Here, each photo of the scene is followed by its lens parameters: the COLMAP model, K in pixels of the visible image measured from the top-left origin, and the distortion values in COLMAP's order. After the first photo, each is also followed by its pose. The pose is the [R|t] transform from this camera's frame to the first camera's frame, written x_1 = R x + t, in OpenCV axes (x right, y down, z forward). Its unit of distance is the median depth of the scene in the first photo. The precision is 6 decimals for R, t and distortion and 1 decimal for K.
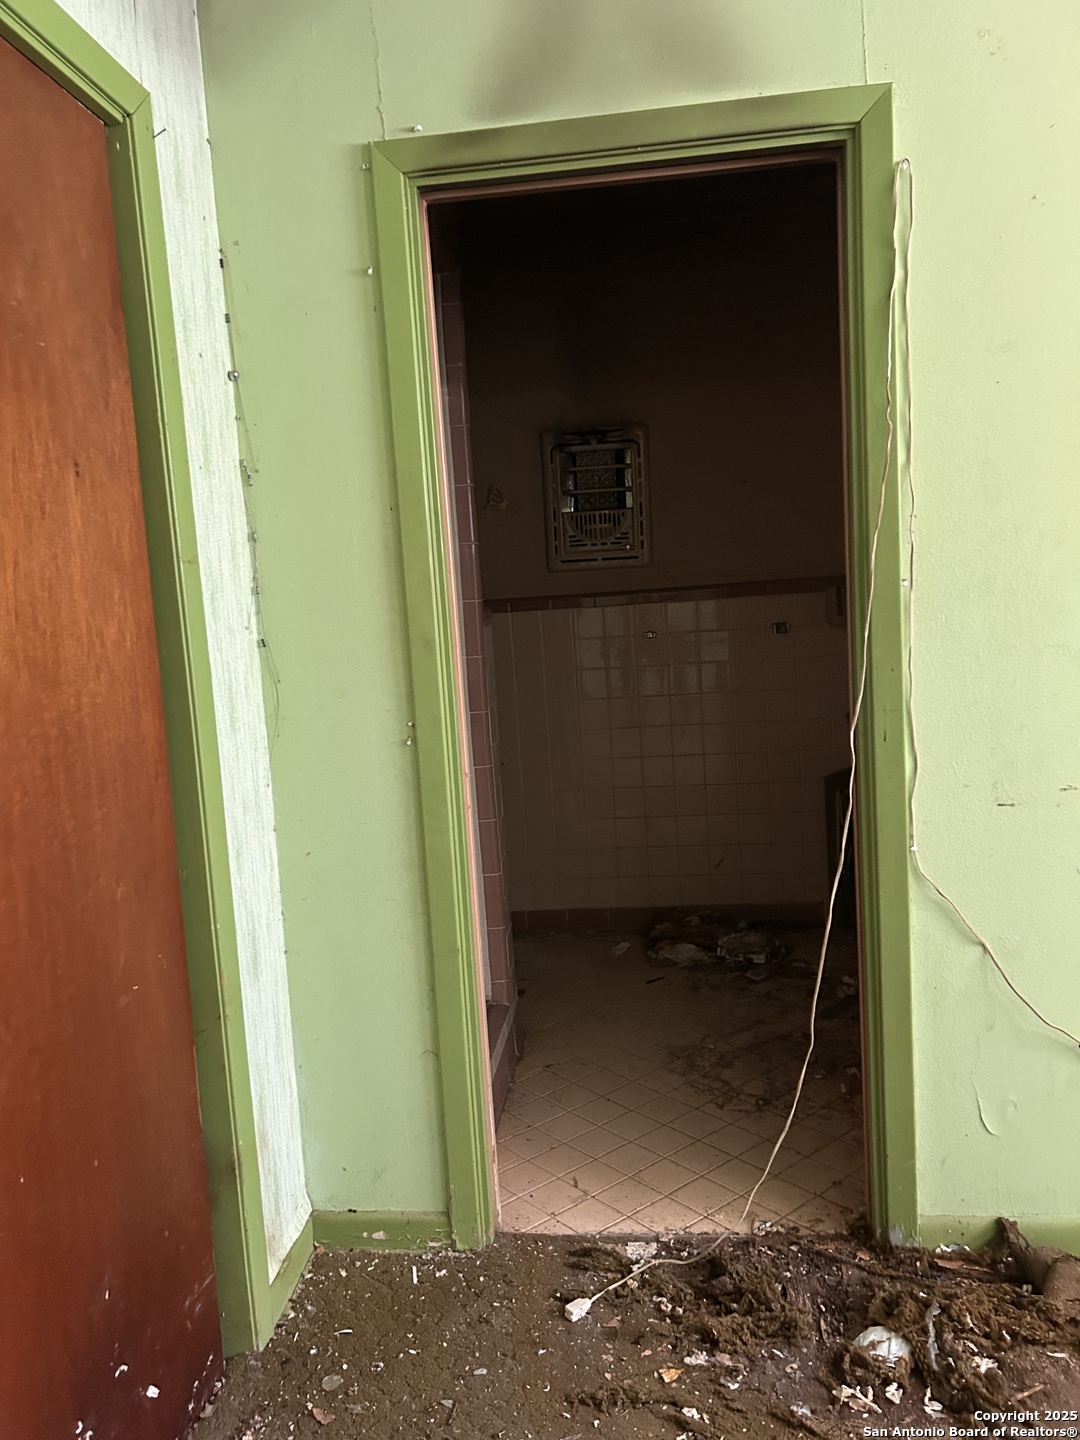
lens RADIAL K [[1085.0, 0, 515.0], [0, 1085.0, 715.5], [0, 0, 1]] dist [0.046021, -0.054183]
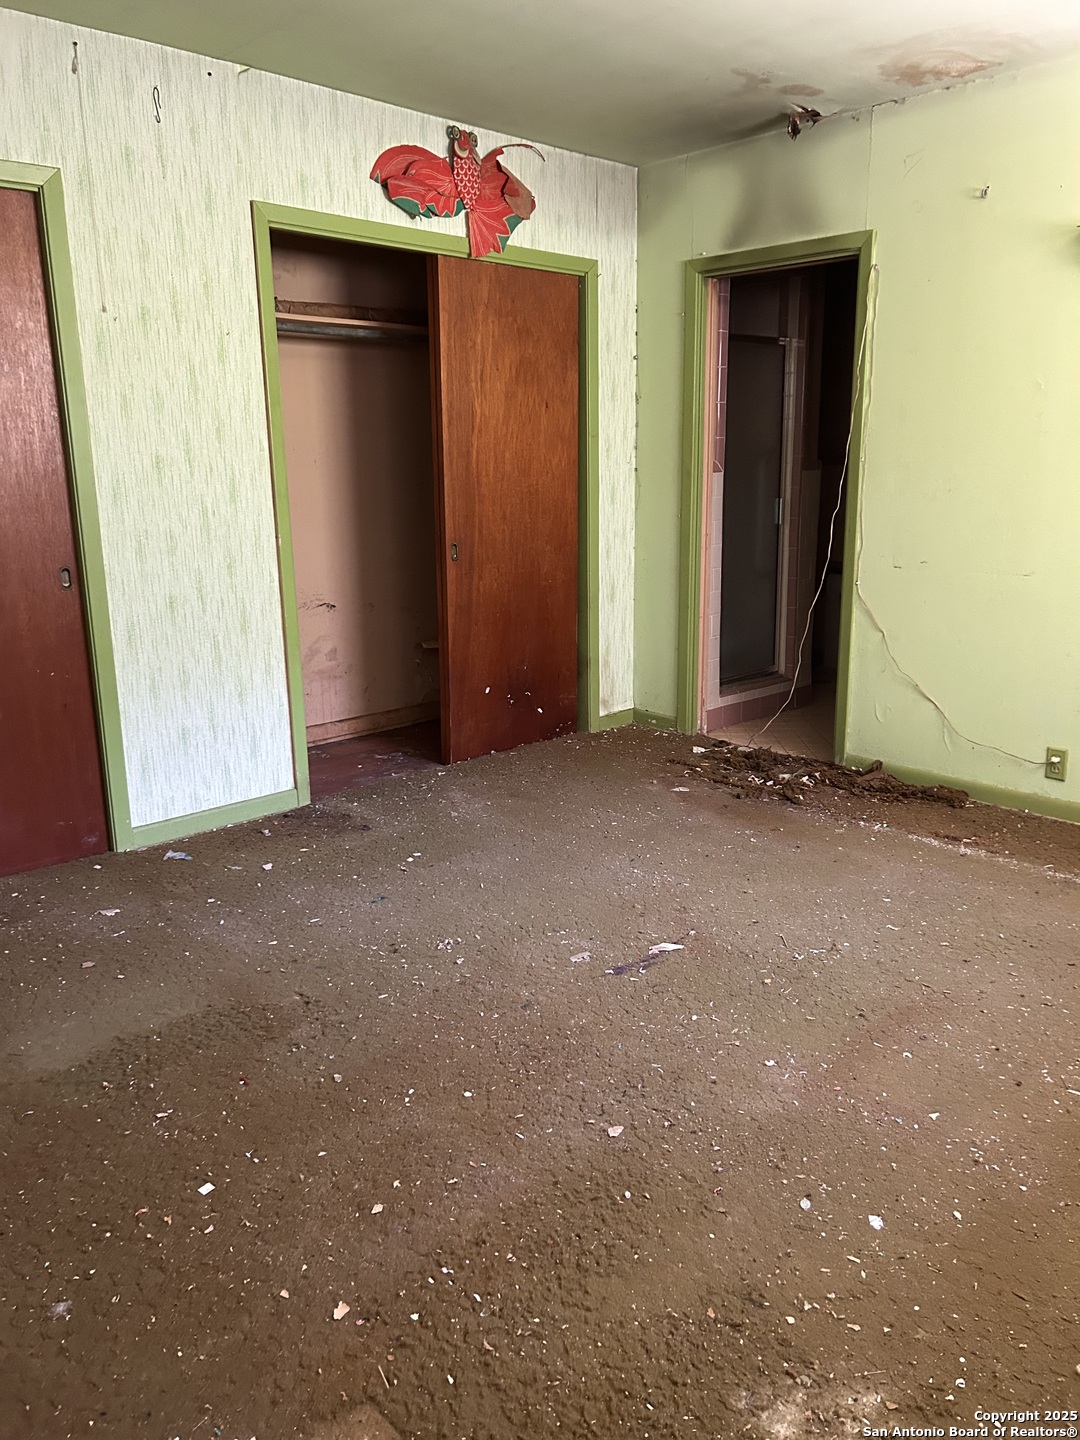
lens RADIAL K [[1085.0, 0, 542.7], [0, 1085.0, 717.1], [0, 0, 1]] dist [0.046021, -0.054183]
pose [[0.771784, 0.199869, -0.603657, 1.296835], [-0.111375, 0.977132, 0.181131, 0.062863], [0.626055, -0.072562, 0.776396, -1.164910]]
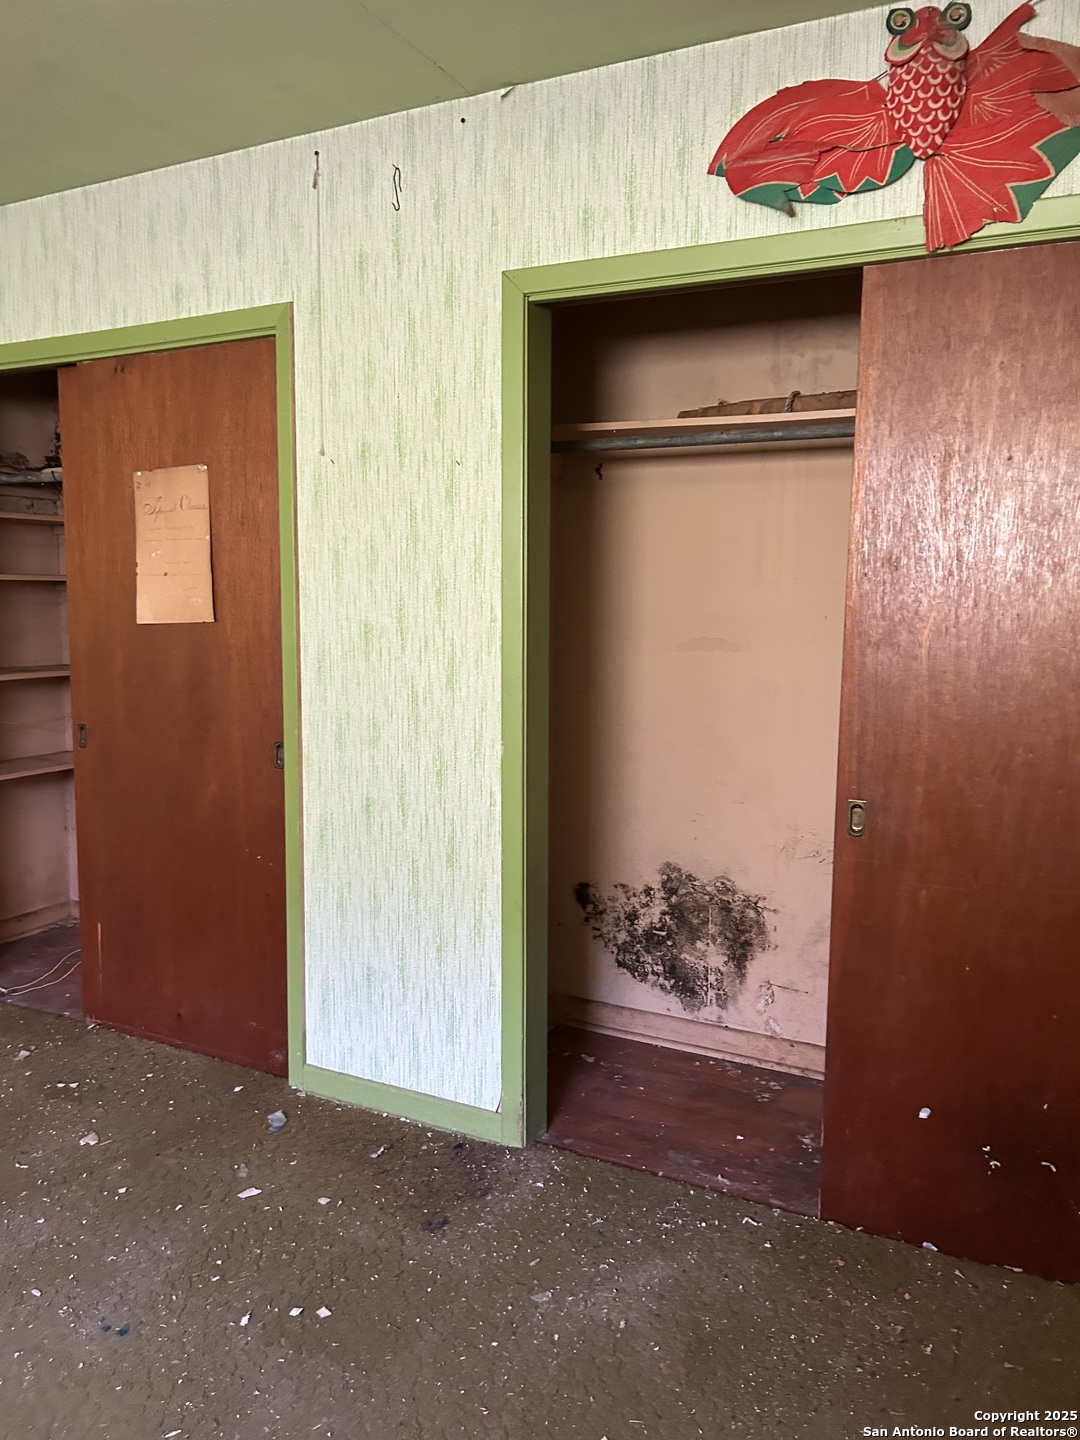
lens RADIAL K [[1085.0, 0, 527.0], [0, 1085.0, 717.0], [0, 0, 1]] dist [0.046021, -0.054183]
pose [[-0.343769, 0.159760, -0.925365, 0.881202], [-0.100268, 0.973544, 0.205327, -0.163666], [0.933686, 0.163369, -0.318655, 0.602473]]
